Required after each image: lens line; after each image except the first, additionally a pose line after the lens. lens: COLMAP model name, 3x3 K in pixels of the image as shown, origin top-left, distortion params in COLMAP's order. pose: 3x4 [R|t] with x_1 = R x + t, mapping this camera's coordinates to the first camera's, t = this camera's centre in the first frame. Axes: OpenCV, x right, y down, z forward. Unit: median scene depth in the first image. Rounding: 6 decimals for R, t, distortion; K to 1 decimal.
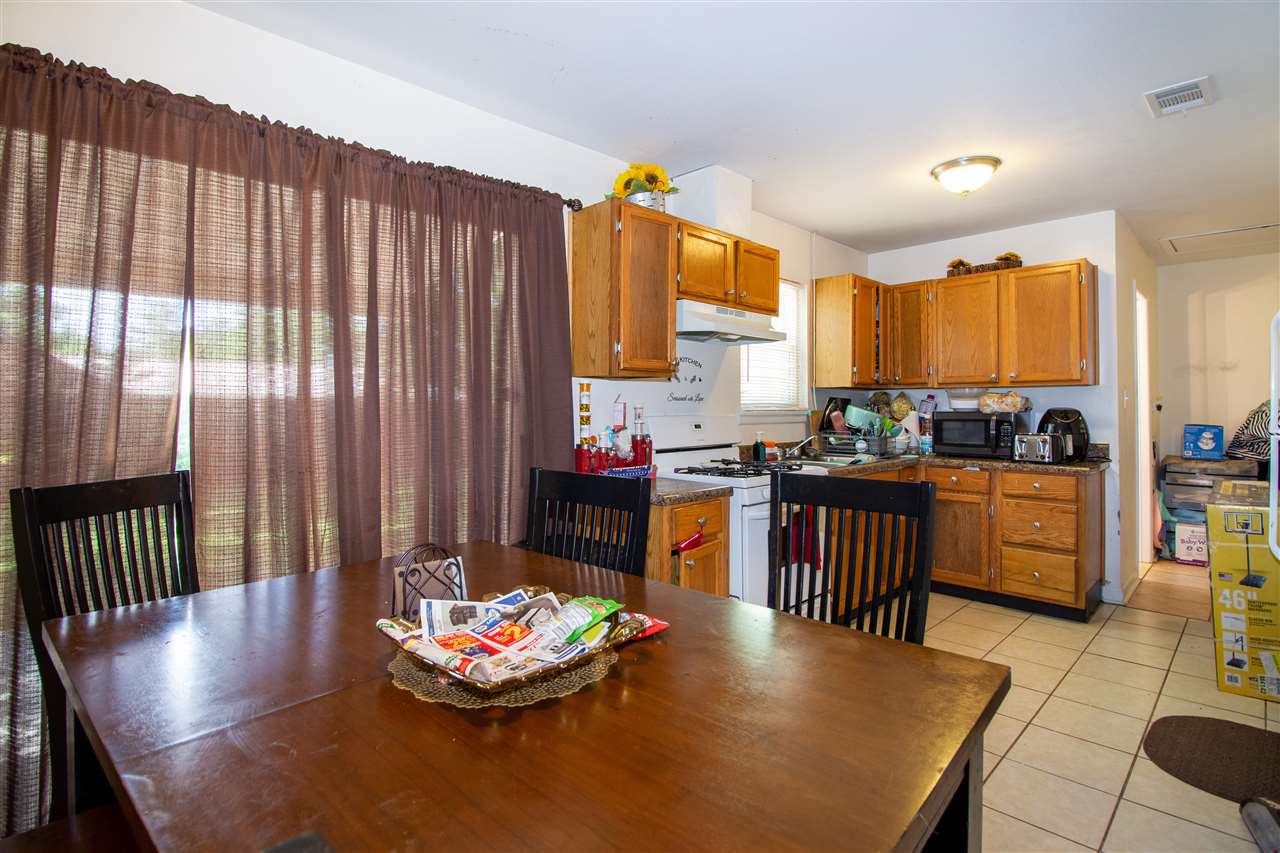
lens RADIAL K [[604.6, 0, 670.6], [0, 604.6, 396.7], [0, 0, 1]] dist [0.003594, -0.004371]
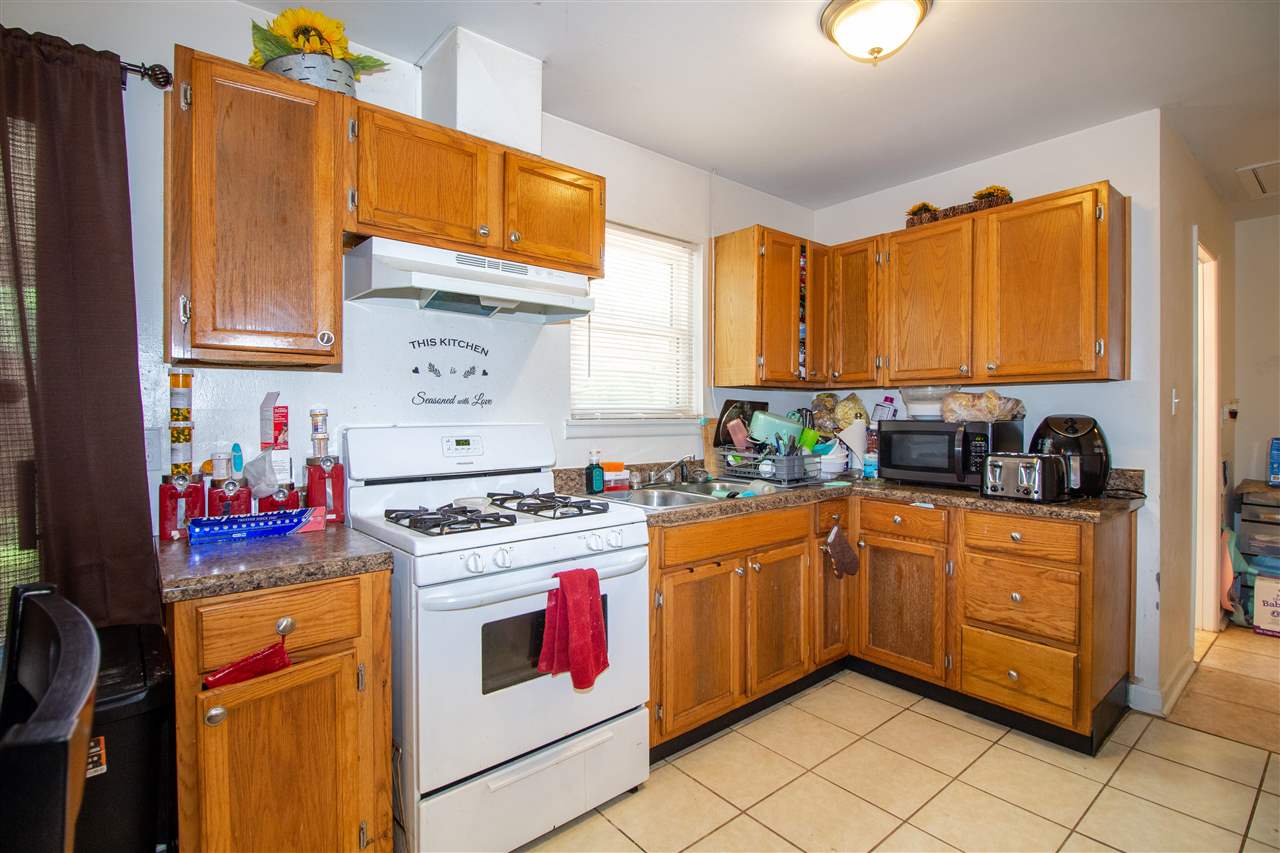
lens RADIAL K [[604.6, 0, 640.7], [0, 604.6, 415.6], [0, 0, 1]] dist [0.003594, -0.004371]
pose [[0.994591, 0.000816, -0.103867, 0.252988], [0.001344, 0.999784, 0.020728, 0.004901], [0.103861, -0.020756, 0.994375, 0.296152]]
